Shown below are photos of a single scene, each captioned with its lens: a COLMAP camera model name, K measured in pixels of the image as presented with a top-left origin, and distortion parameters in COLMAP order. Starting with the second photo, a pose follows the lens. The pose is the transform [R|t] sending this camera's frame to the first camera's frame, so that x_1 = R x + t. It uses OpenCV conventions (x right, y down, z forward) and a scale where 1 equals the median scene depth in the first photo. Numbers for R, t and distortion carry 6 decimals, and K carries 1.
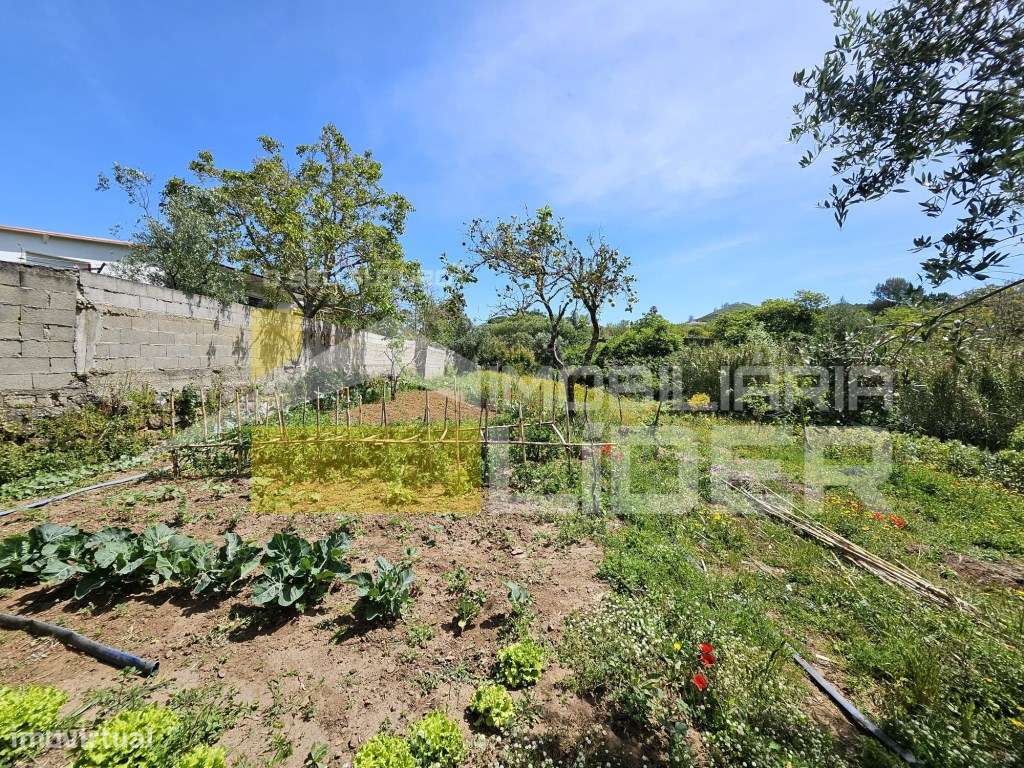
lens RADIAL K [[403.6, 0, 514.2], [0, 403.6, 378.0], [0, 0, 1]] dist [-0.001688, -0.000371]
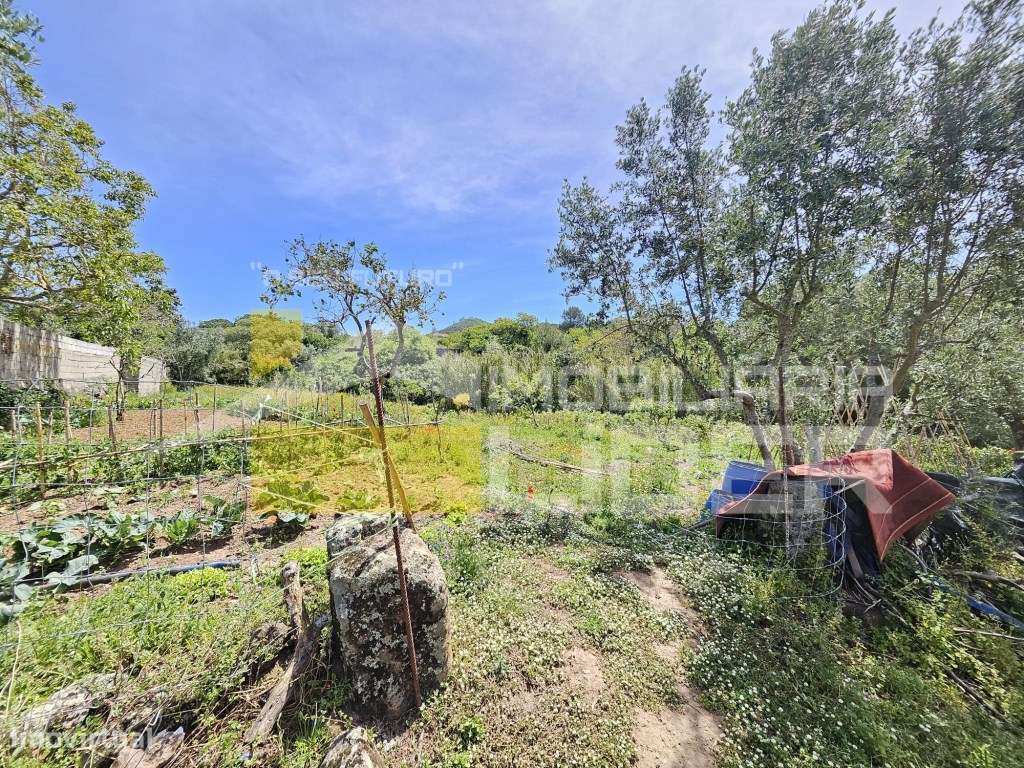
lens RADIAL K [[403.6, 0, 512.6], [0, 403.6, 382.4], [0, 0, 1]] dist [-0.001688, -0.000371]
pose [[0.823953, -0.035663, 0.565534, -0.366370], [0.042715, 0.999087, 0.000770, 0.035880], [-0.565046, 0.023523, 0.824724, -0.350201]]
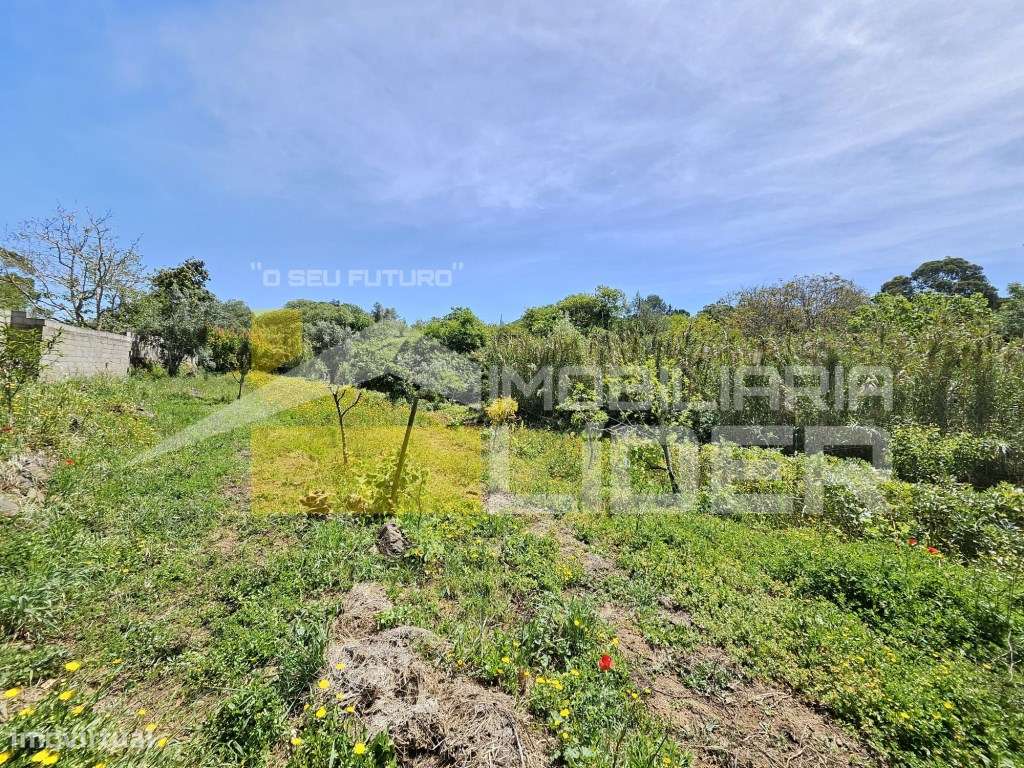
lens RADIAL K [[396.5, 0, 507.6], [0, 396.5, 387.9], [0, 0, 1]] dist [0.000677, 0.000003]
pose [[0.912596, -0.021825, 0.408280, 0.809084], [0.013578, 0.999641, 0.023085, 0.038609], [-0.408637, -0.015524, 0.912565, 1.595026]]
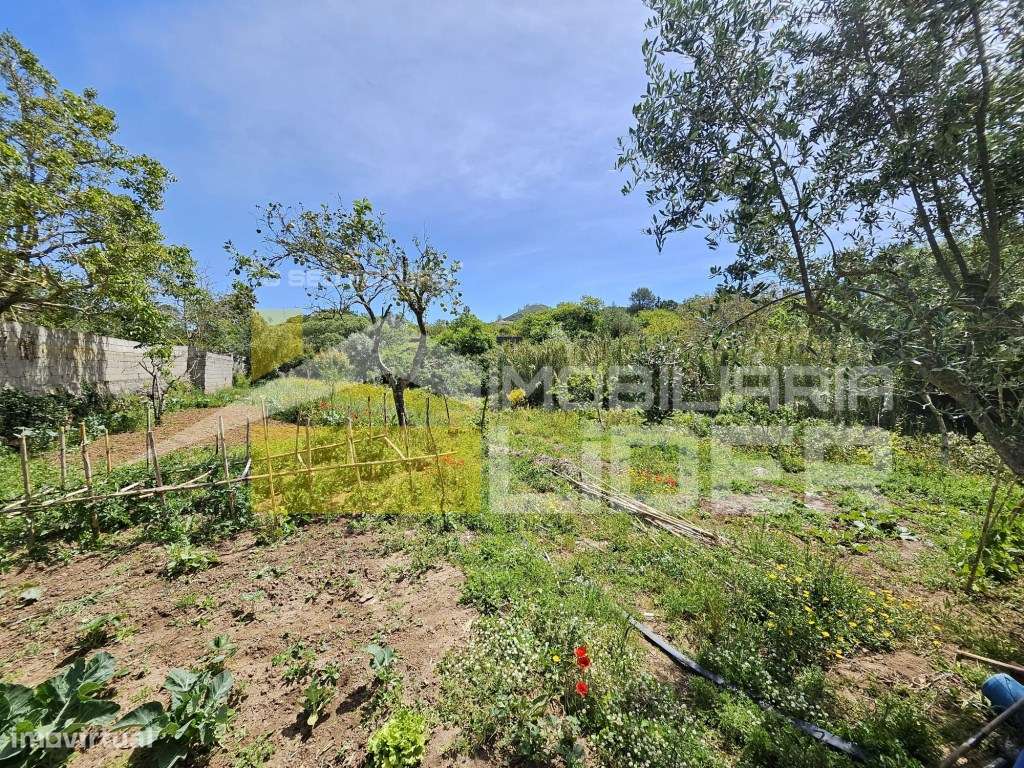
lens RADIAL K [[403.6, 0, 513.4], [0, 403.6, 379.9], [0, 0, 1]] dist [-0.001688, -0.000371]
pose [[0.903248, -0.060818, 0.424787, -0.033453], [0.057927, 0.998126, 0.019732, -0.023893], [-0.425191, 0.006783, 0.905078, 0.056452]]
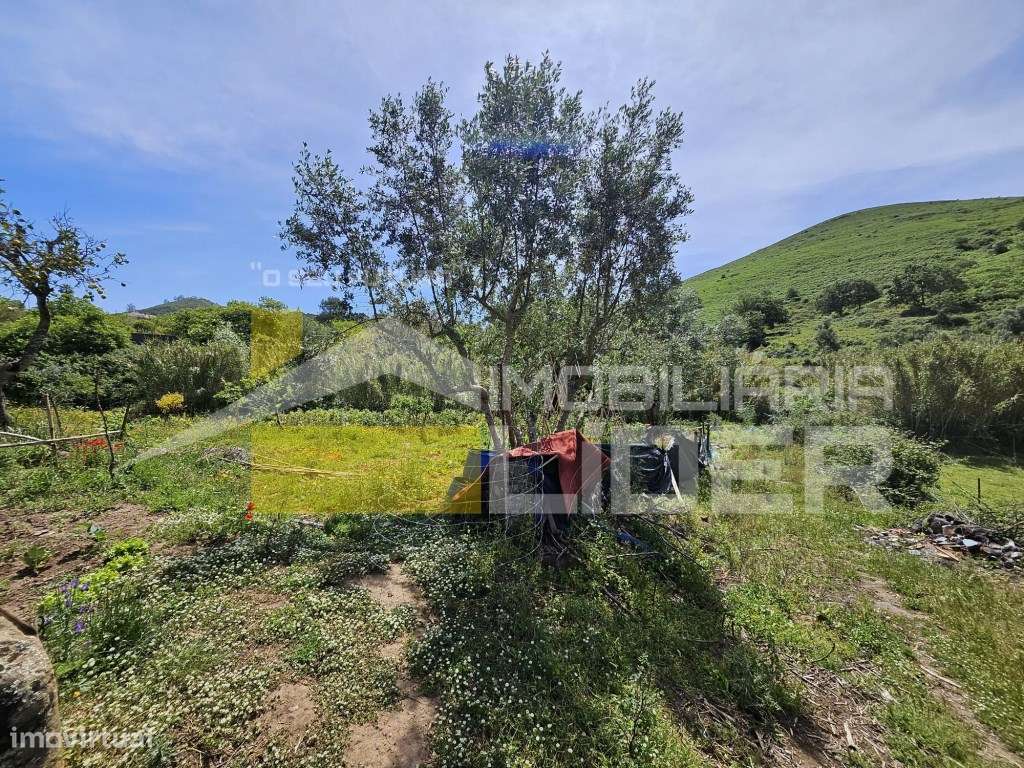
lens RADIAL K [[403.6, 0, 512.8], [0, 403.6, 381.3], [0, 0, 1]] dist [-0.001688, -0.000371]
pose [[0.392360, -0.040884, 0.918903, -0.319394], [0.035846, 0.998932, 0.029139, 0.041593], [-0.919113, 0.021506, 0.393407, -0.371849]]
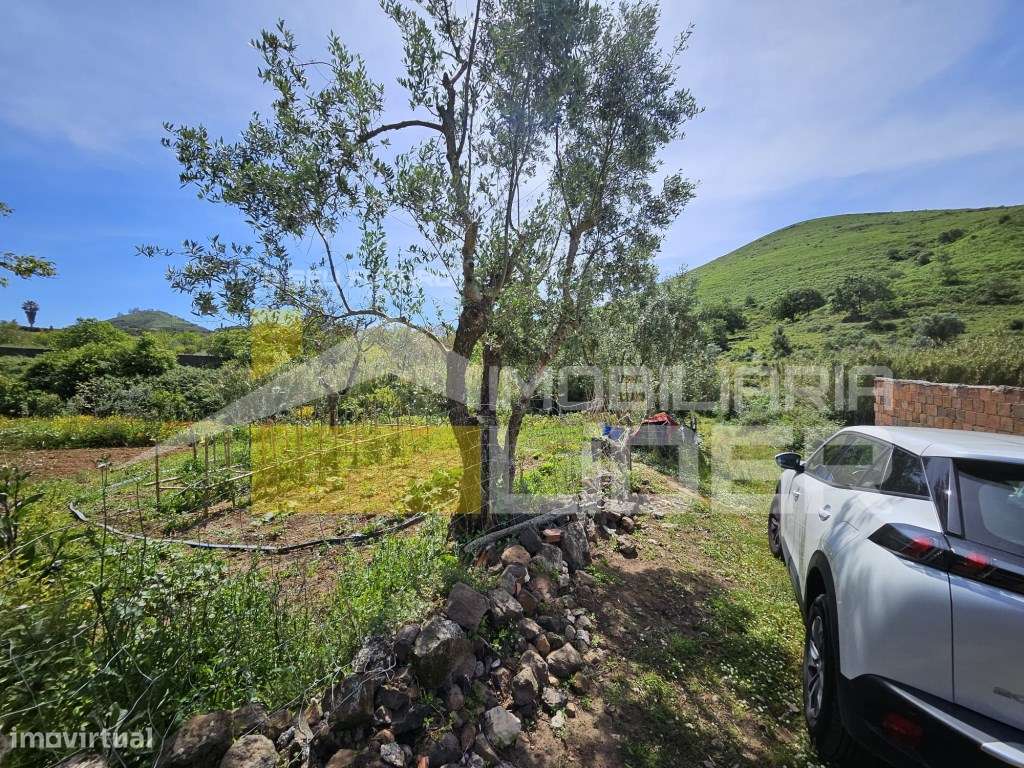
lens RADIAL K [[403.6, 0, 516.9], [0, 403.6, 381.8], [0, 0, 1]] dist [-0.001688, -0.000371]
pose [[0.320155, -0.033607, 0.946769, -1.770453], [0.060893, 0.998034, 0.014835, -0.051162], [-0.945406, 0.052902, 0.321572, -0.098678]]
